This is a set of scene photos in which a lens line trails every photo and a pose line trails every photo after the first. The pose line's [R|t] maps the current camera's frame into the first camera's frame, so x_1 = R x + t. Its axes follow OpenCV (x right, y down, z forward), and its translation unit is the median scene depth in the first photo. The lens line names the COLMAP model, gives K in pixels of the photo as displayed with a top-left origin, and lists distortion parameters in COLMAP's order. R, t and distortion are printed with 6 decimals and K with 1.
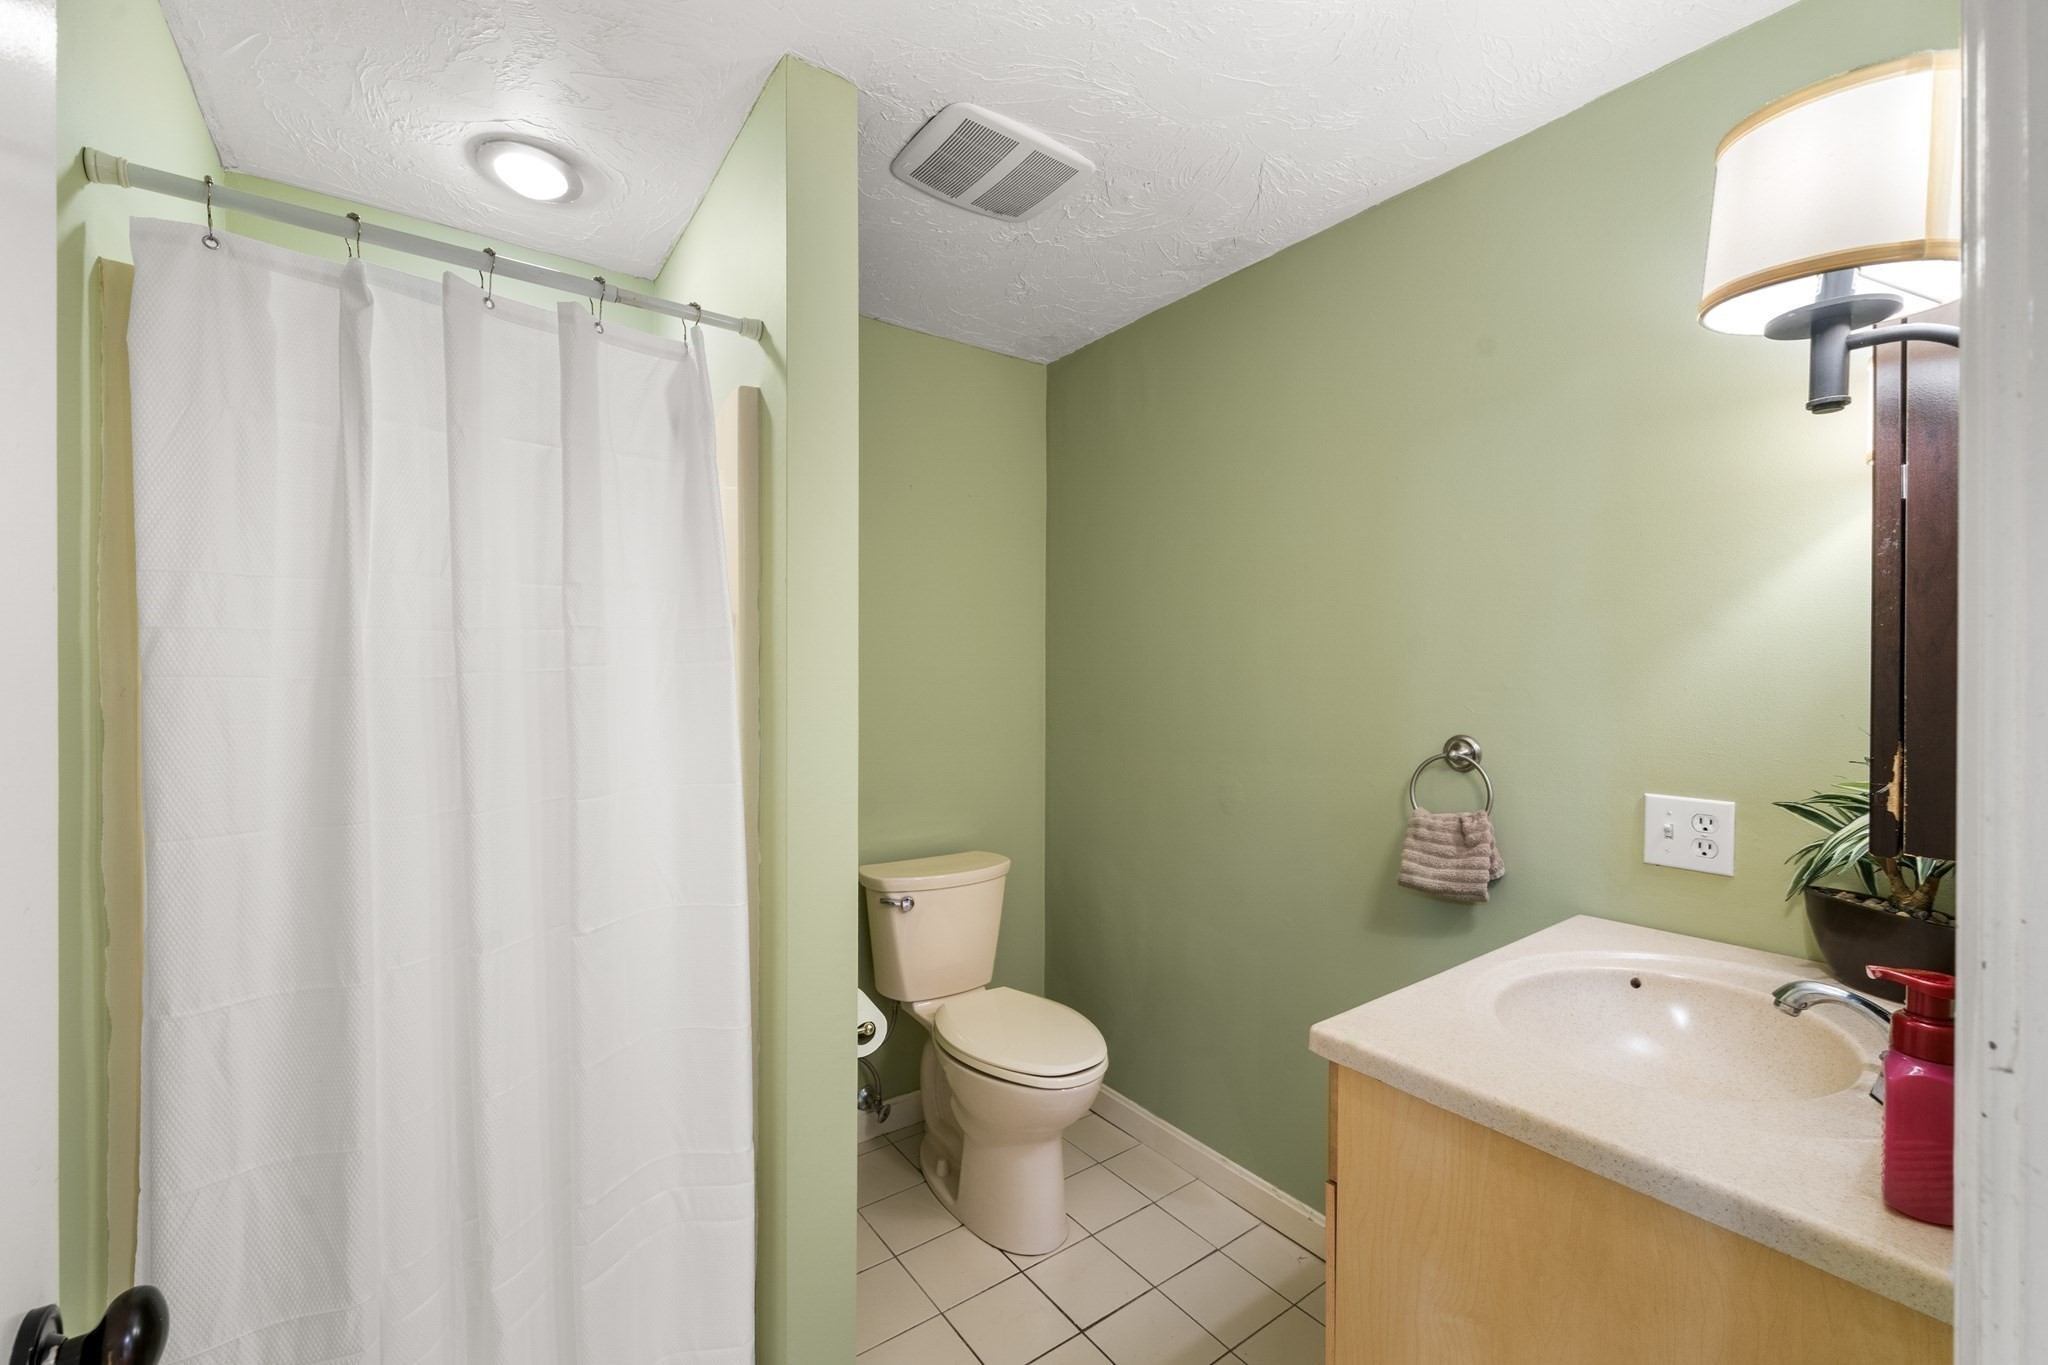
lens RADIAL K [[832.6, 0, 1030.4], [0, 832.6, 684.4], [0, 0, 1]] dist [-0.002776, -0.001589]
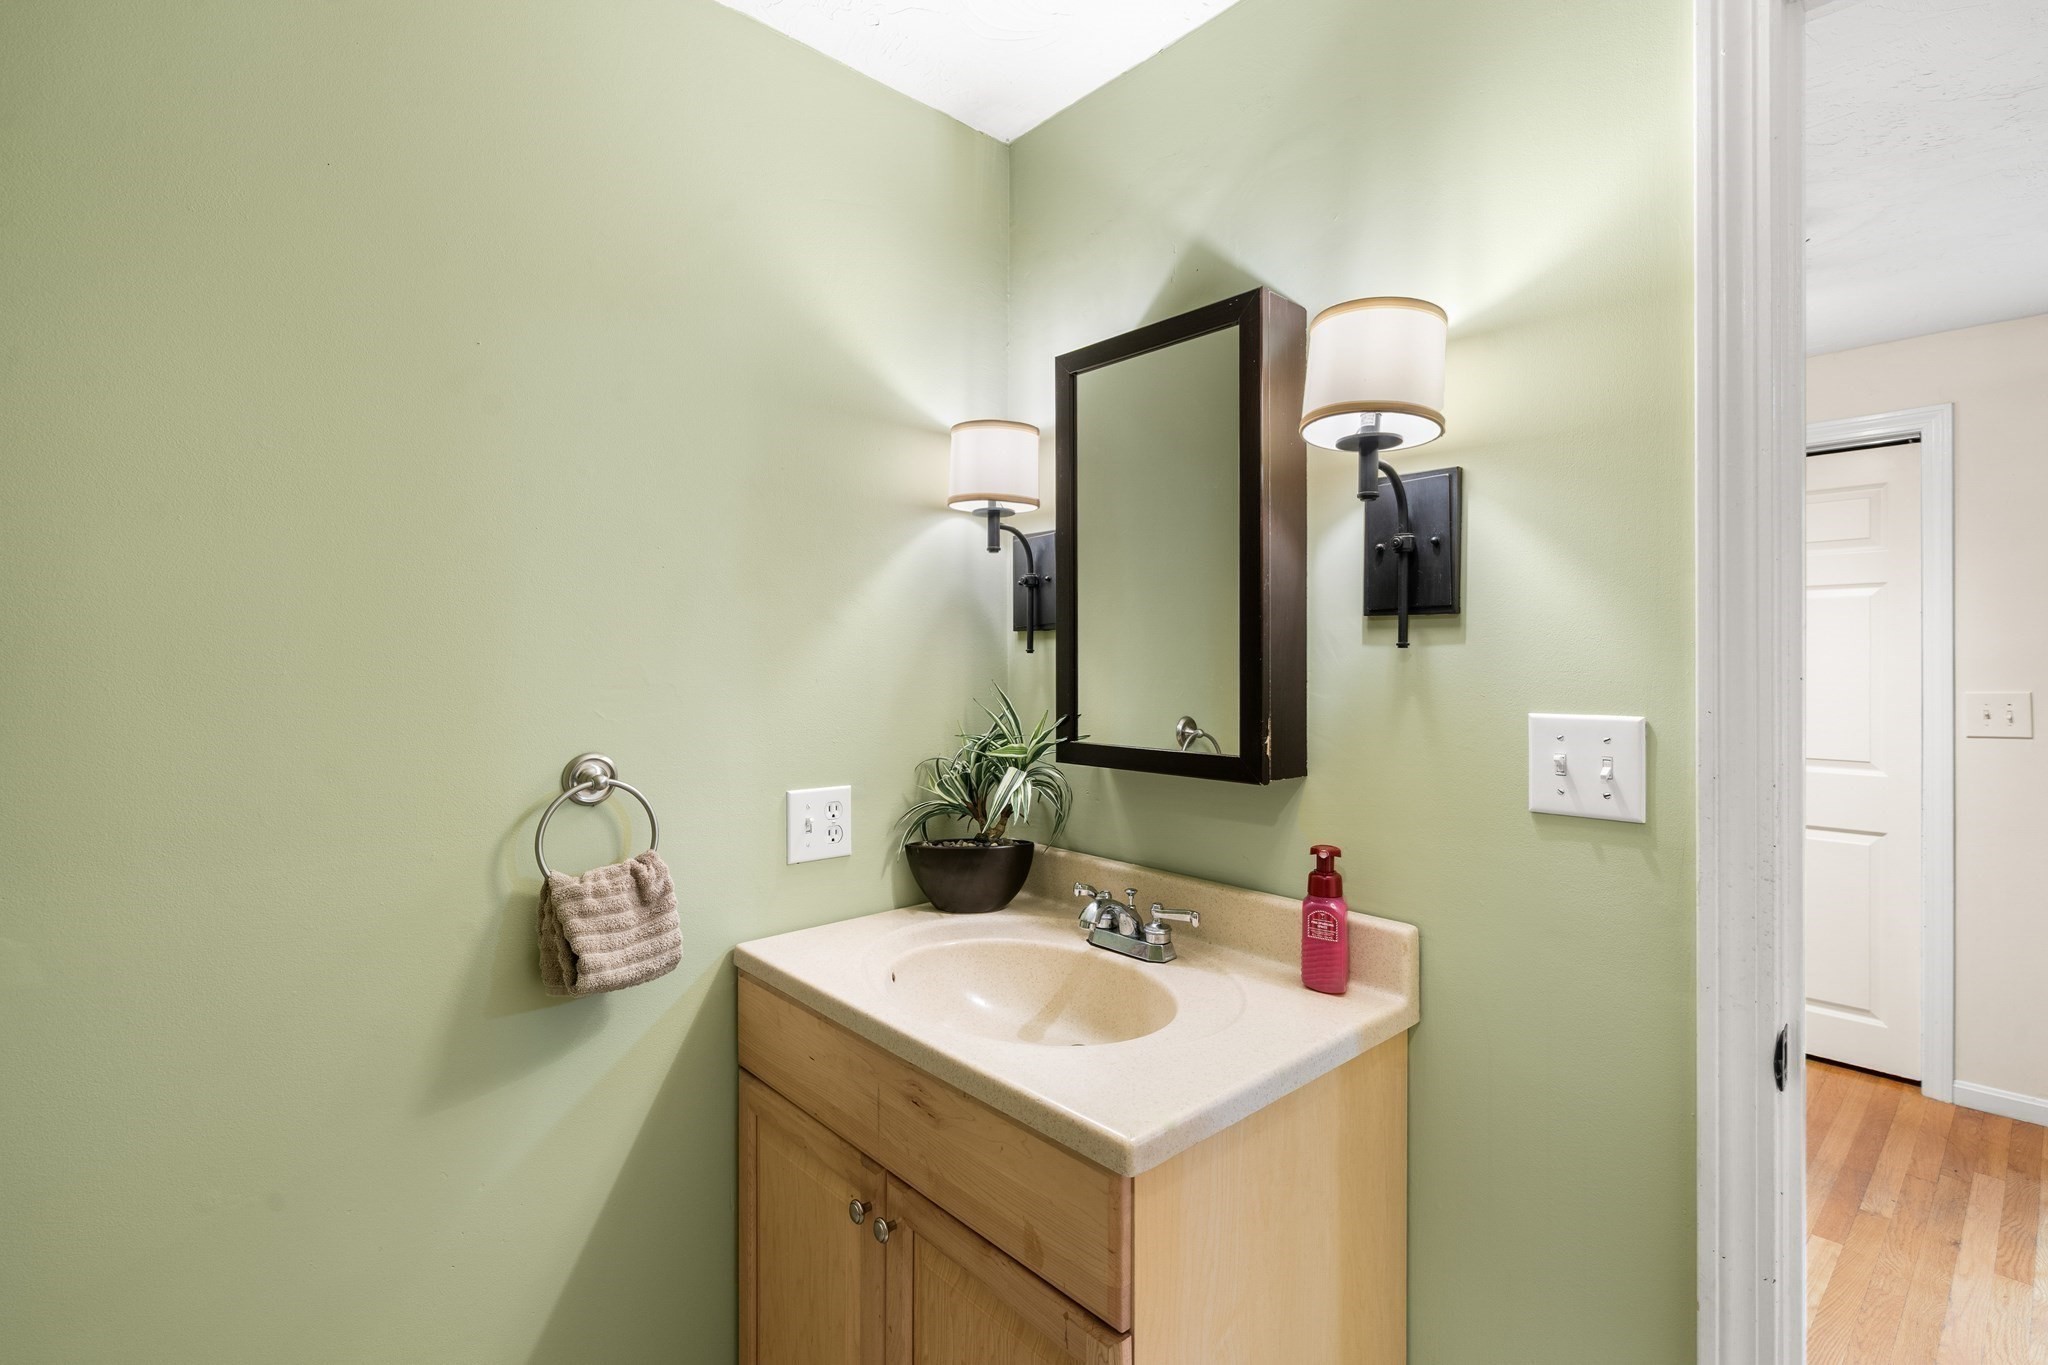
lens RADIAL K [[900.3, 0, 1030.4], [0, 900.3, 680.4], [0, 0, 1]] dist [-0.000654, -0.000479]
pose [[-0.119080, -0.010589, 0.992828, -0.325690], [0.002608, 0.999936, 0.010978, -0.005674], [-0.992881, 0.003896, -0.119045, 0.888968]]
